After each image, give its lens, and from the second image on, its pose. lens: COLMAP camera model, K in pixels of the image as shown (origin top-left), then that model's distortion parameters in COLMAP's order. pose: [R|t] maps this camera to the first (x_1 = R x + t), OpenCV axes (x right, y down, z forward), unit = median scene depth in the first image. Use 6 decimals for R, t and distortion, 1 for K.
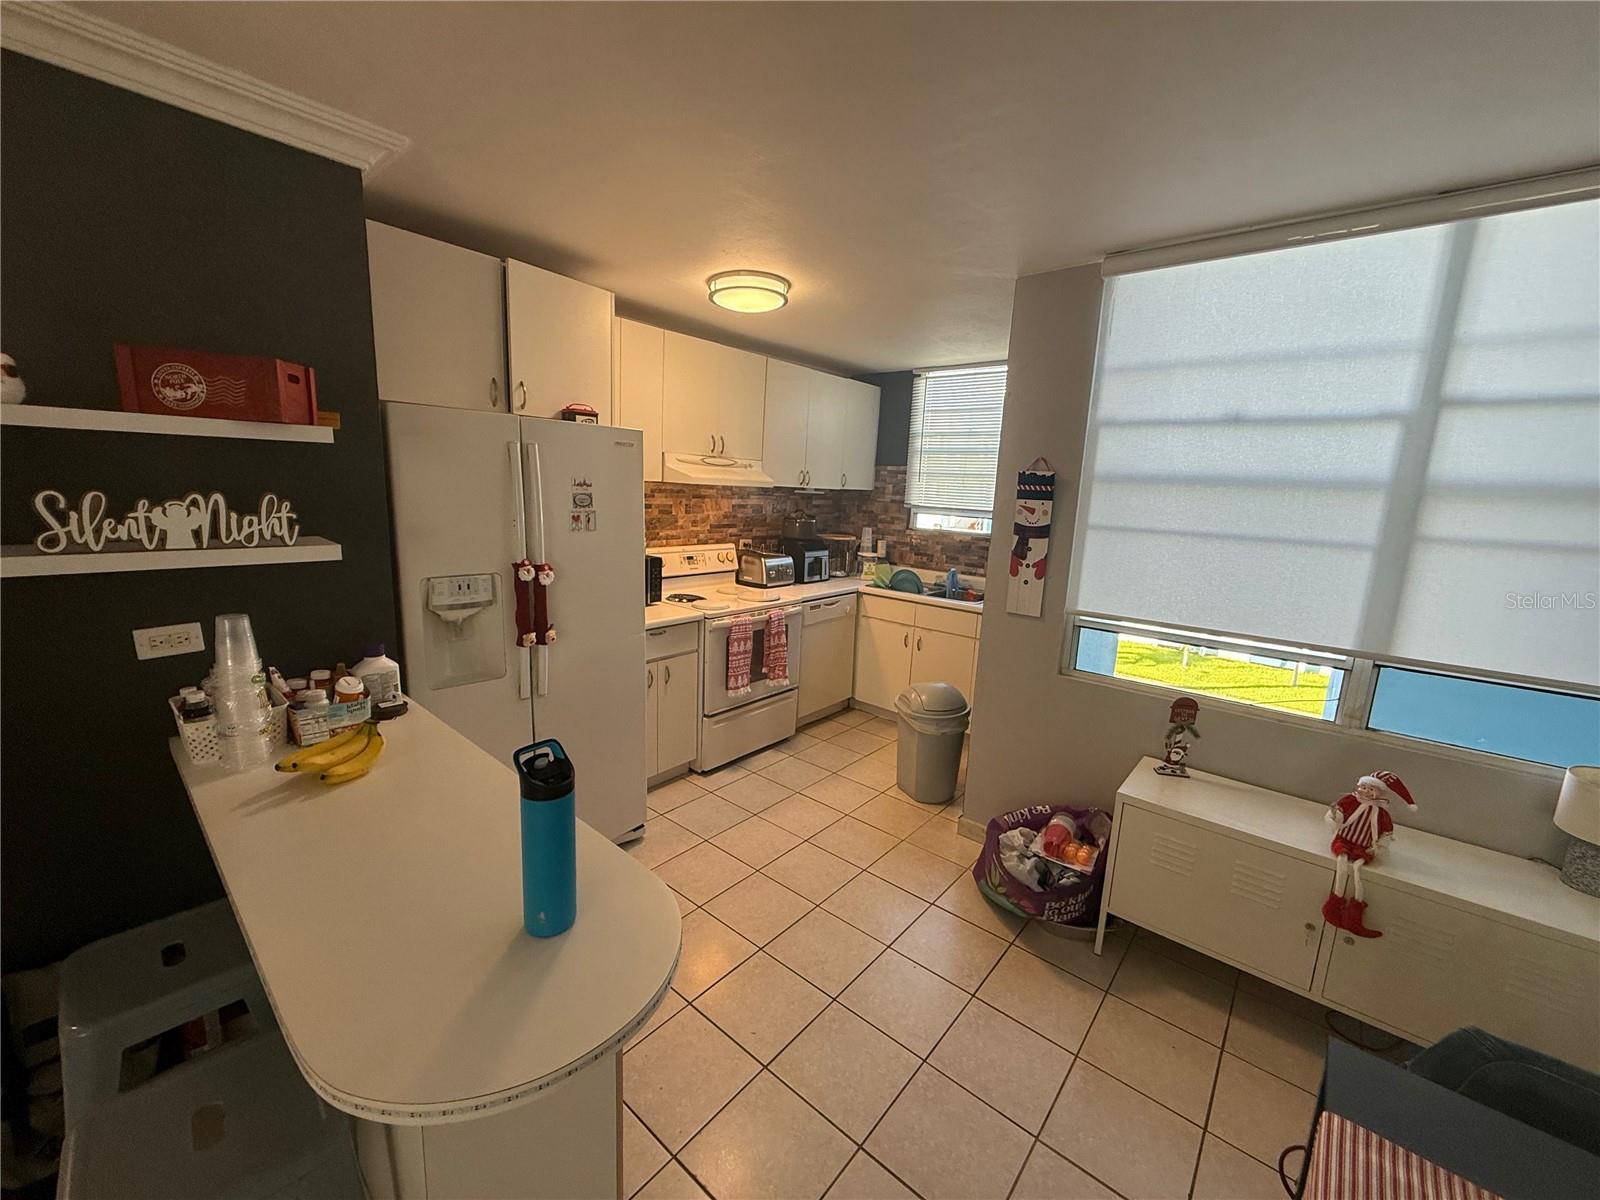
lens RADIAL K [[635.4, 0, 795.4], [0, 635.4, 599.7], [0, 0, 1]] dist [-0.001394, -0.000078]
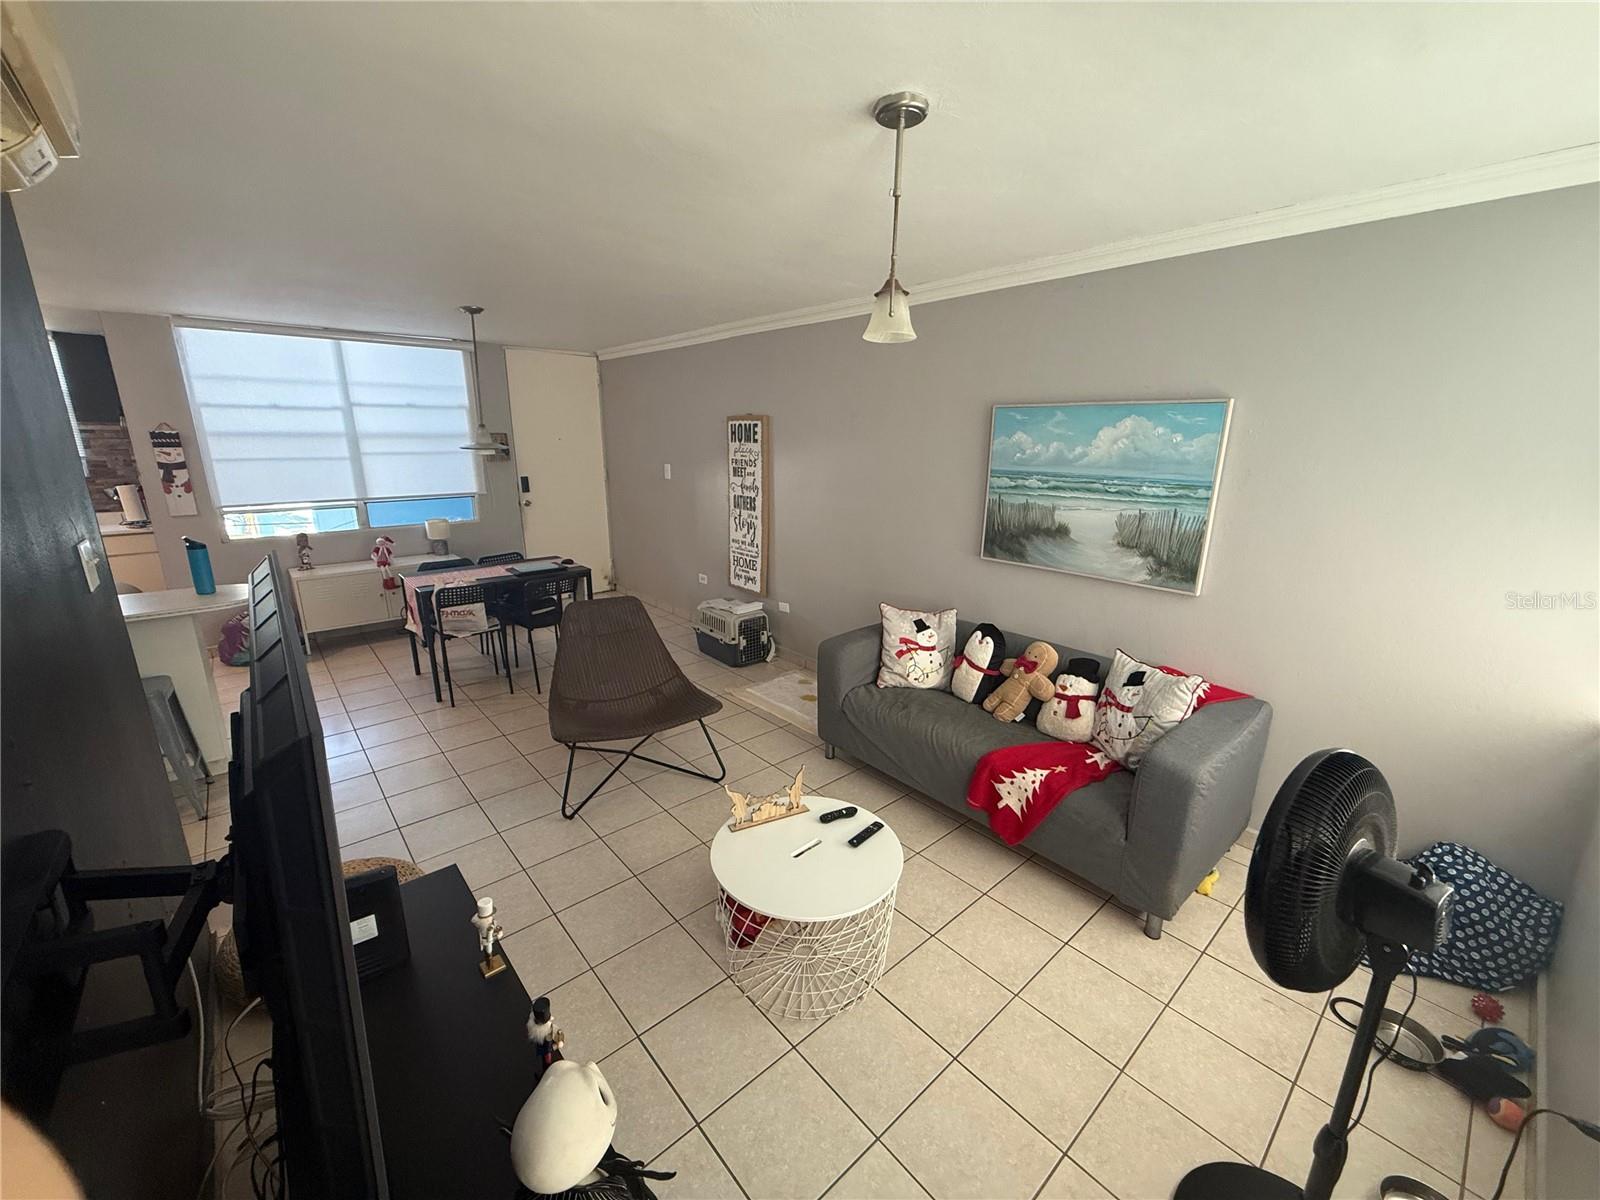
lens RADIAL K [[635.4, 0, 799.0], [0, 635.4, 604.7], [0, 0, 1]] dist [-0.001394, -0.000078]
pose [[0.145064, -0.287106, 0.946851, -1.387624], [0.186750, 0.947718, 0.258758, 0.150183], [-0.971638, 0.139288, 0.191097, -1.153834]]
